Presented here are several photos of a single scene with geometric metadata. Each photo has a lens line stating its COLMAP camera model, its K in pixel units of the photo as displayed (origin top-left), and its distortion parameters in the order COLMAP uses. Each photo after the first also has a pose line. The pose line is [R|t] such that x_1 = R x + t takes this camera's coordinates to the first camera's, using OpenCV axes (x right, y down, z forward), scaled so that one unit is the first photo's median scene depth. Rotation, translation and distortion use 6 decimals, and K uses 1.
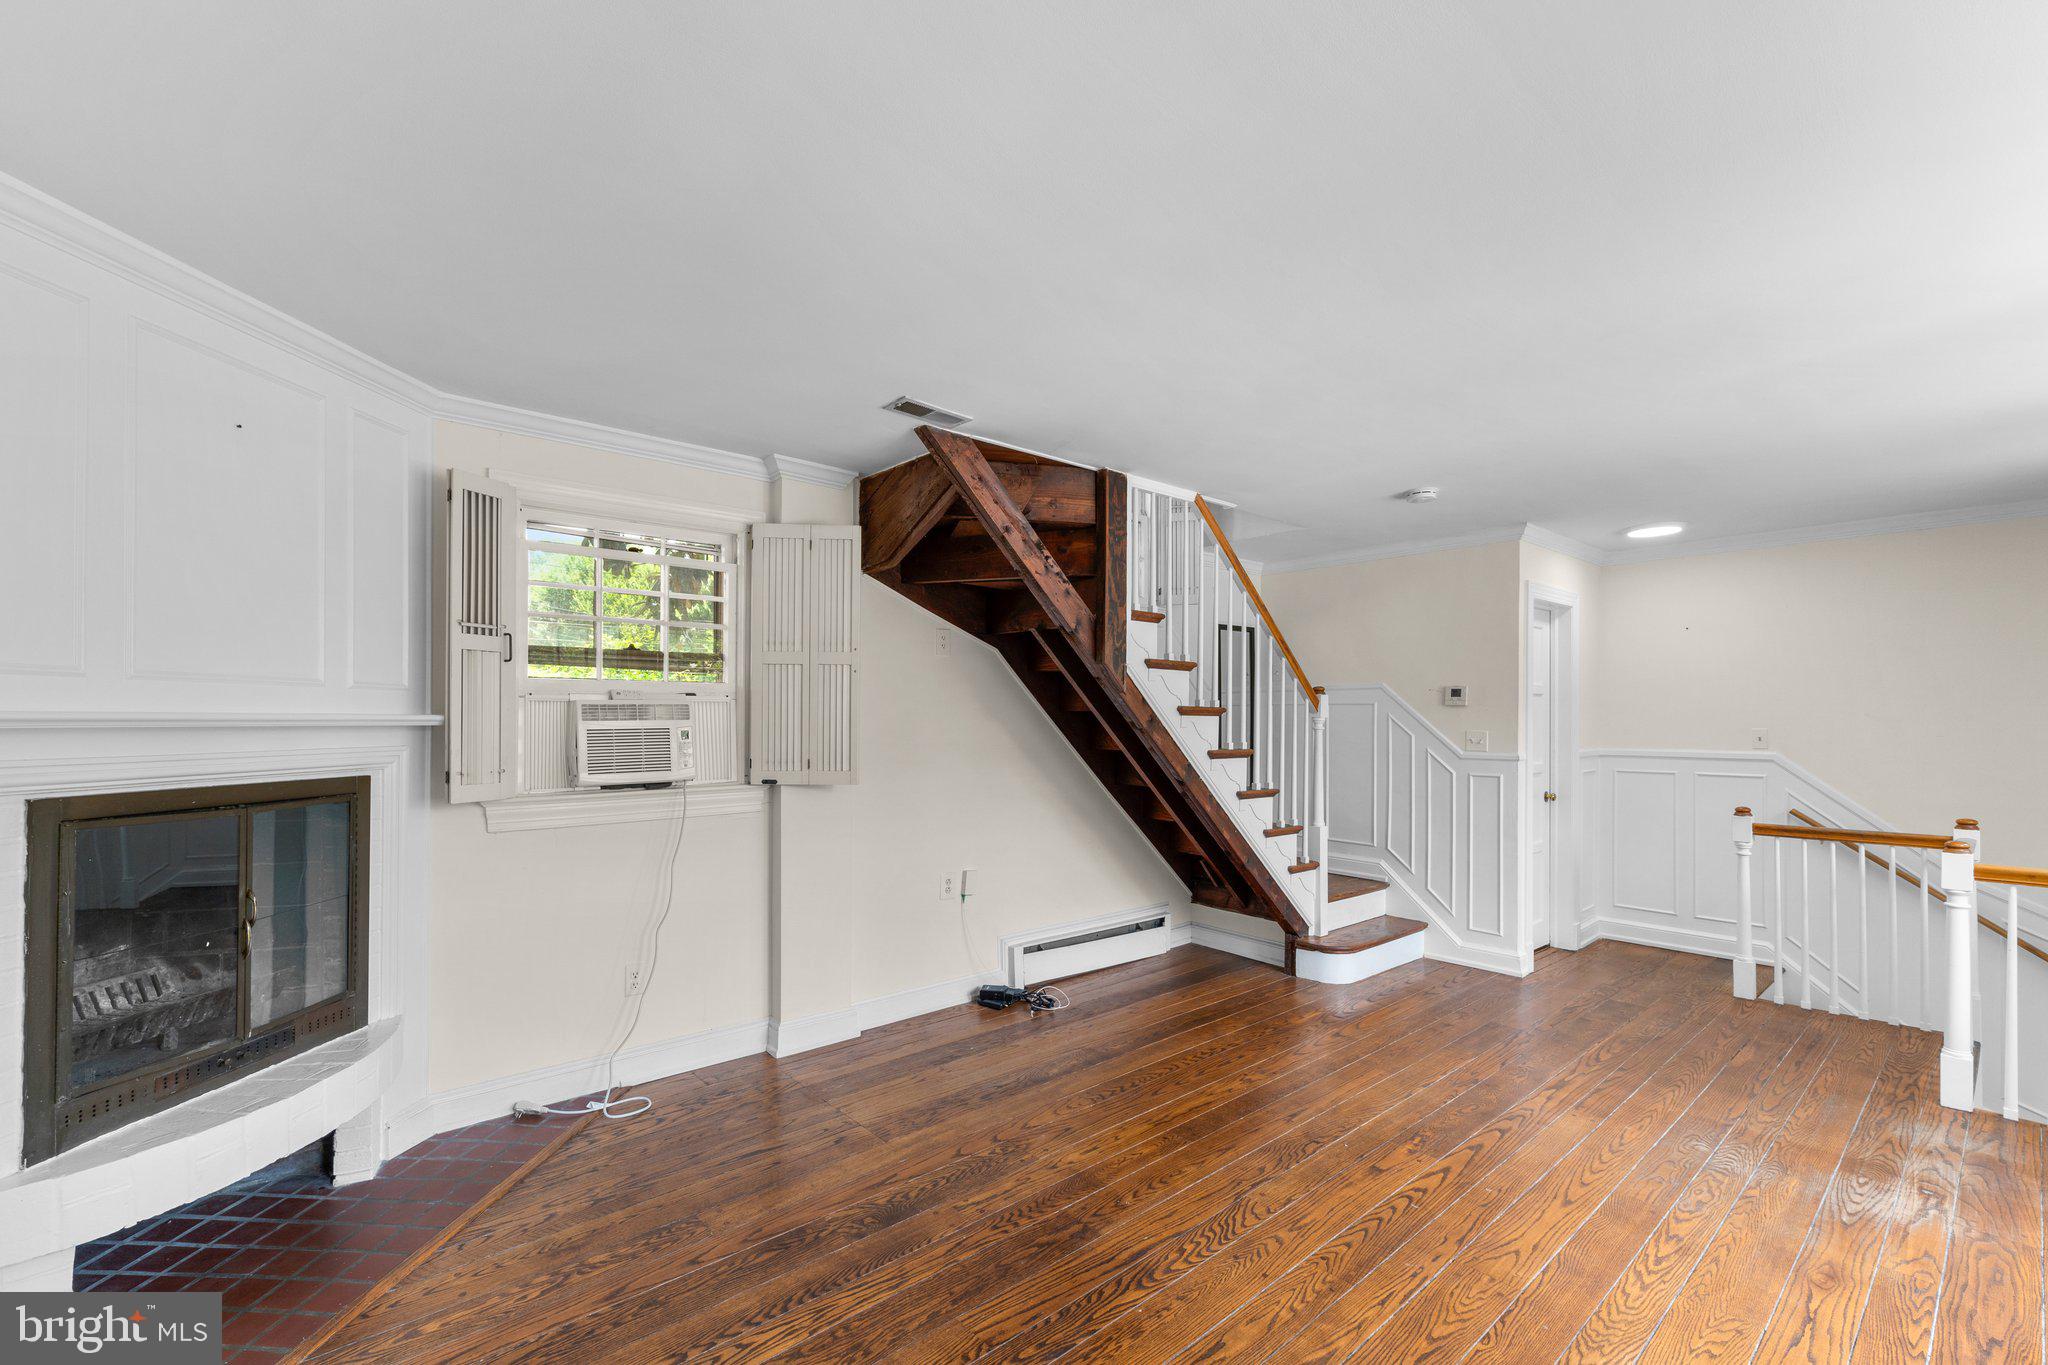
lens RADIAL K [[861.4, 0, 1037.2], [0, 861.4, 708.6], [0, 0, 1]] dist [0.006872, -0.001331]
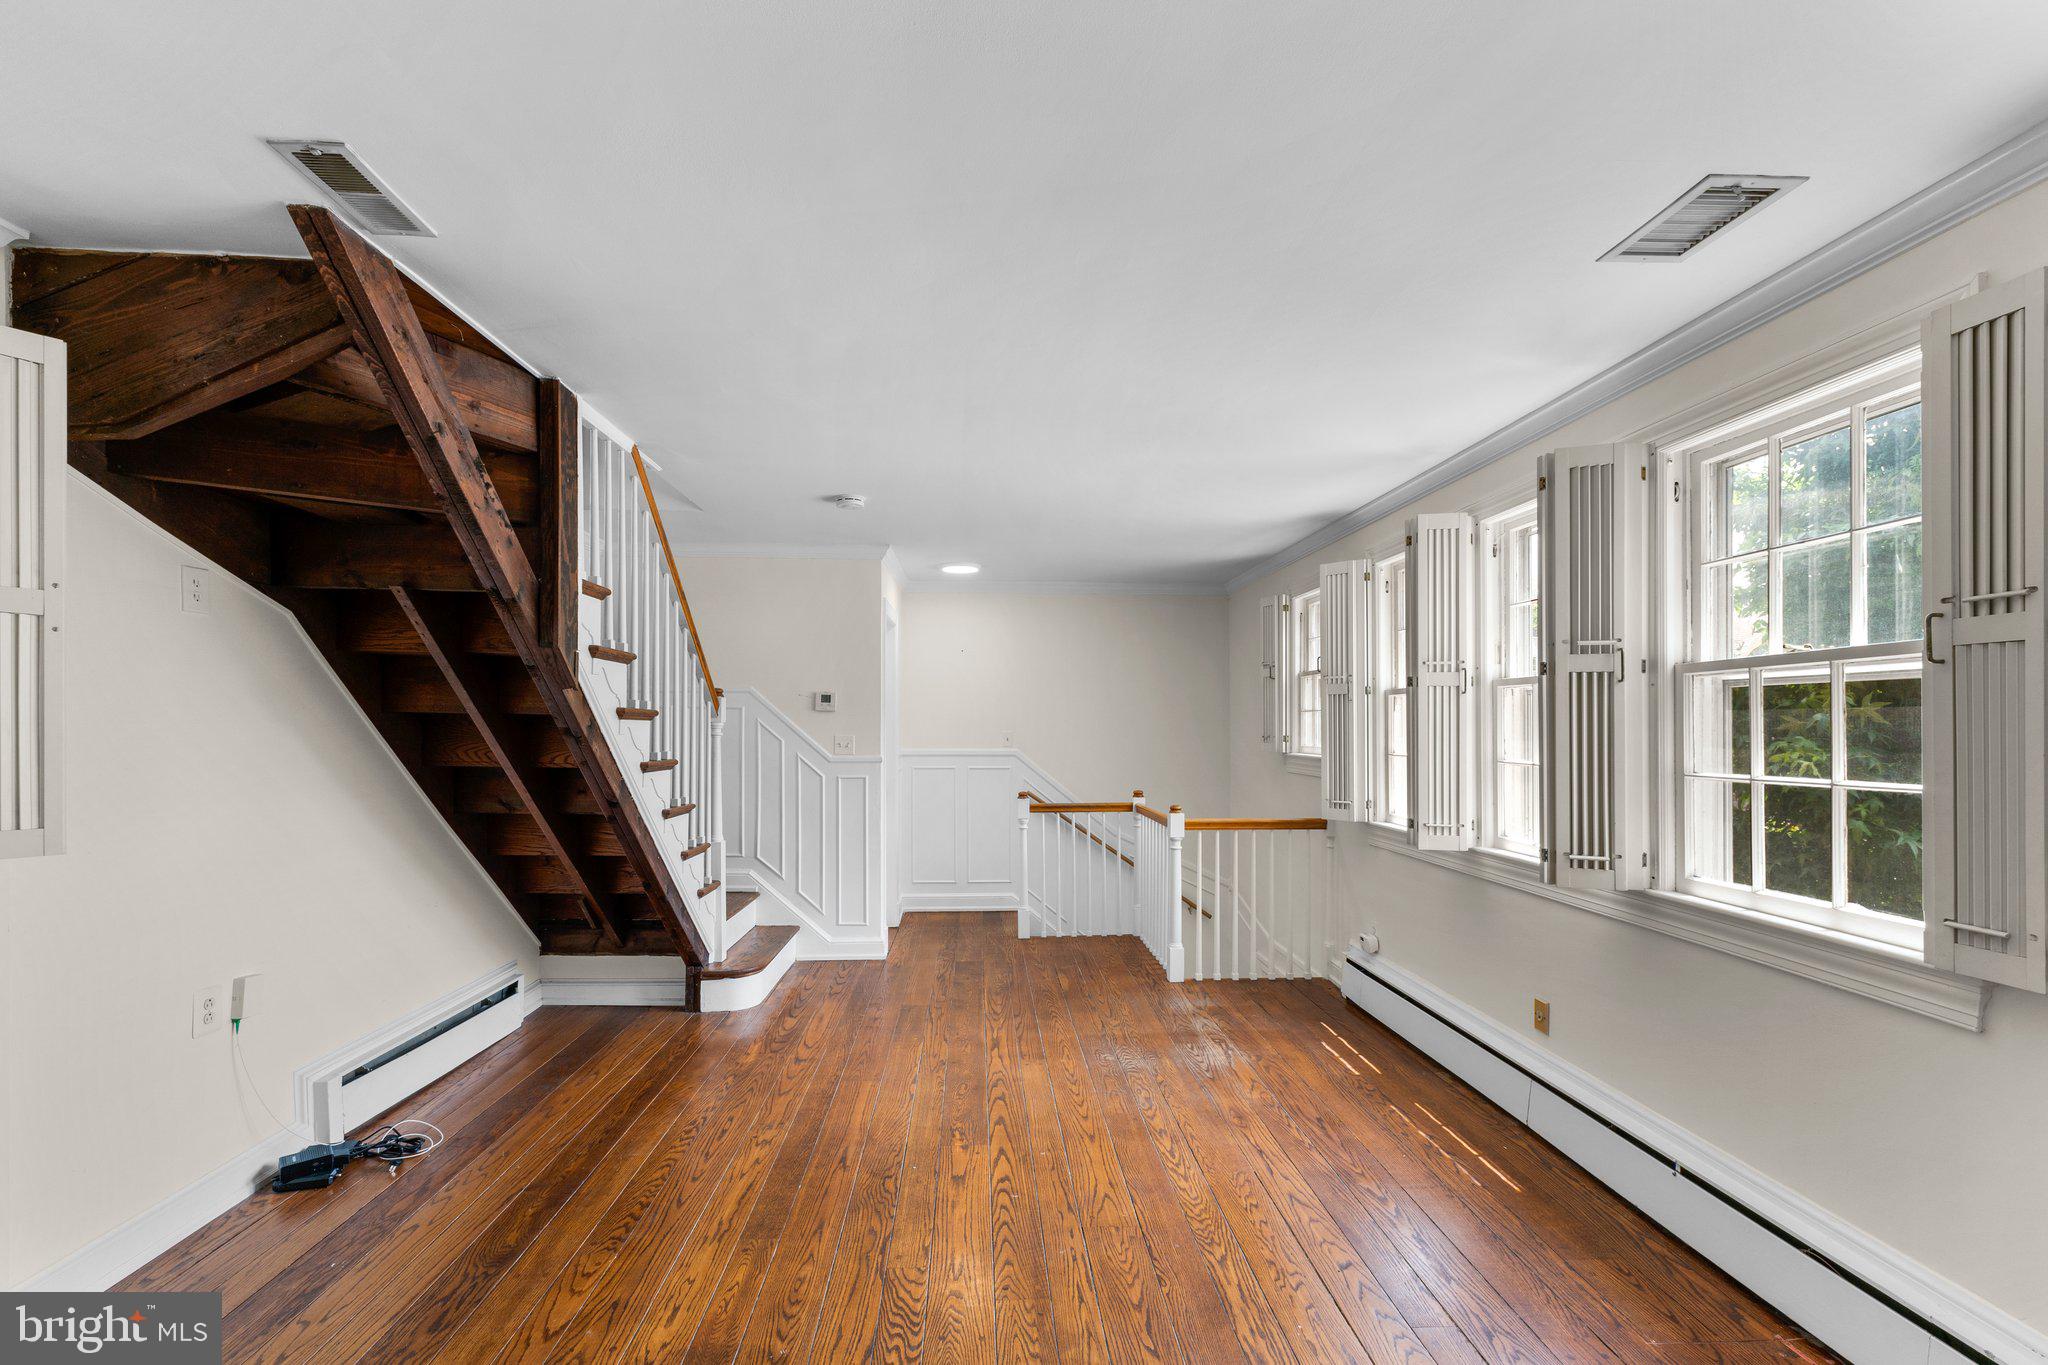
lens RADIAL K [[861.4, 0, 1017.6], [0, 861.4, 723.1], [0, 0, 1]] dist [0.006872, -0.001331]
pose [[0.624378, 0.001541, 0.781121, -0.250859], [-0.012056, 0.999898, 0.007664, 0.000518], [-0.781029, -0.014202, 0.624333, 0.243937]]
